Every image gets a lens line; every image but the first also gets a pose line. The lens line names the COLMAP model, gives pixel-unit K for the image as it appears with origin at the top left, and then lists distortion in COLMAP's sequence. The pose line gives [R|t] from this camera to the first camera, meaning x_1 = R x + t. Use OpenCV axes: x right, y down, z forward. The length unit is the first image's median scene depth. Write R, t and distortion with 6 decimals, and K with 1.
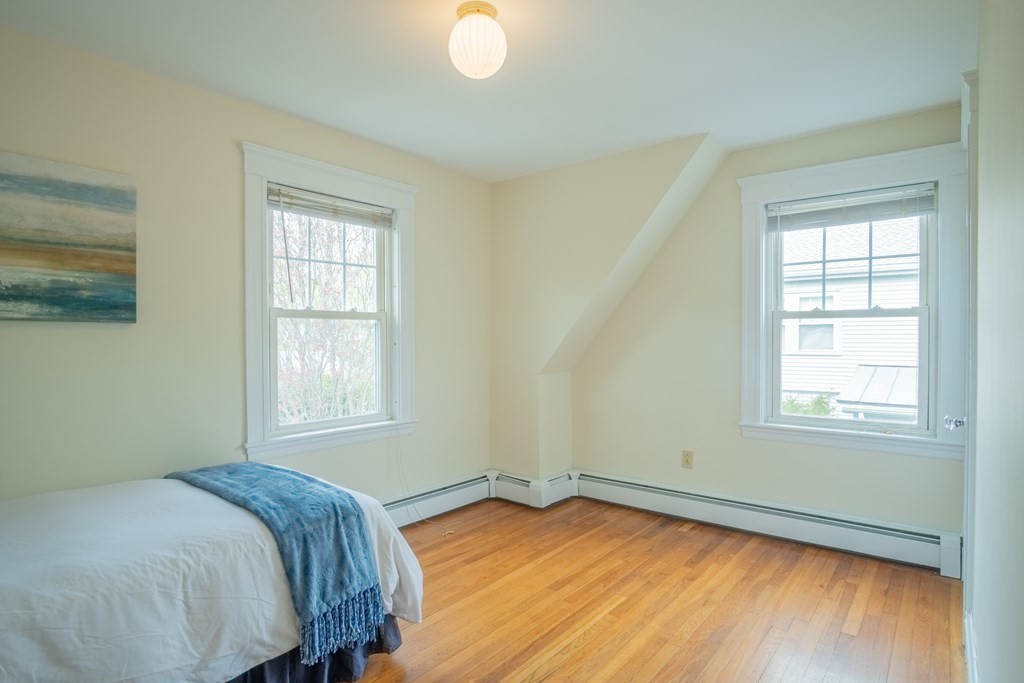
lens RADIAL K [[557.1, 0, 501.1], [0, 557.1, 343.7], [0, 0, 1]] dist [-0.025872, 0.002183]
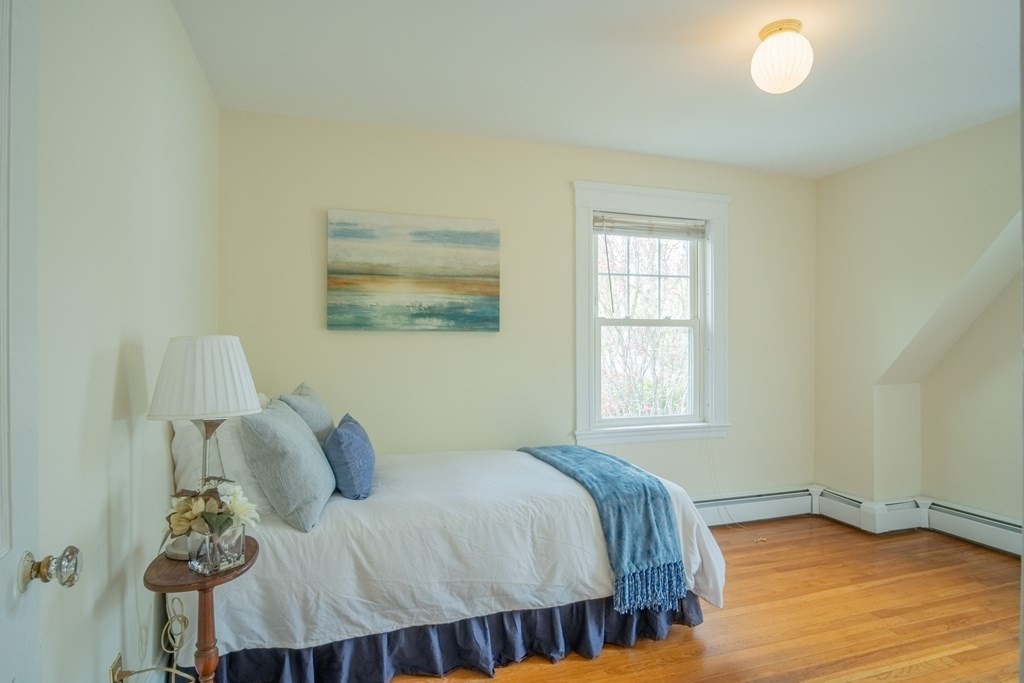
lens RADIAL K [[557.1, 0, 501.1], [0, 557.1, 343.7], [0, 0, 1]] dist [-0.025872, 0.002183]
pose [[0.844621, 0.003480, -0.535353, 0.058675], [-0.008767, 0.999935, -0.007331, 0.000841], [0.535292, 0.010886, 0.844597, -0.130015]]
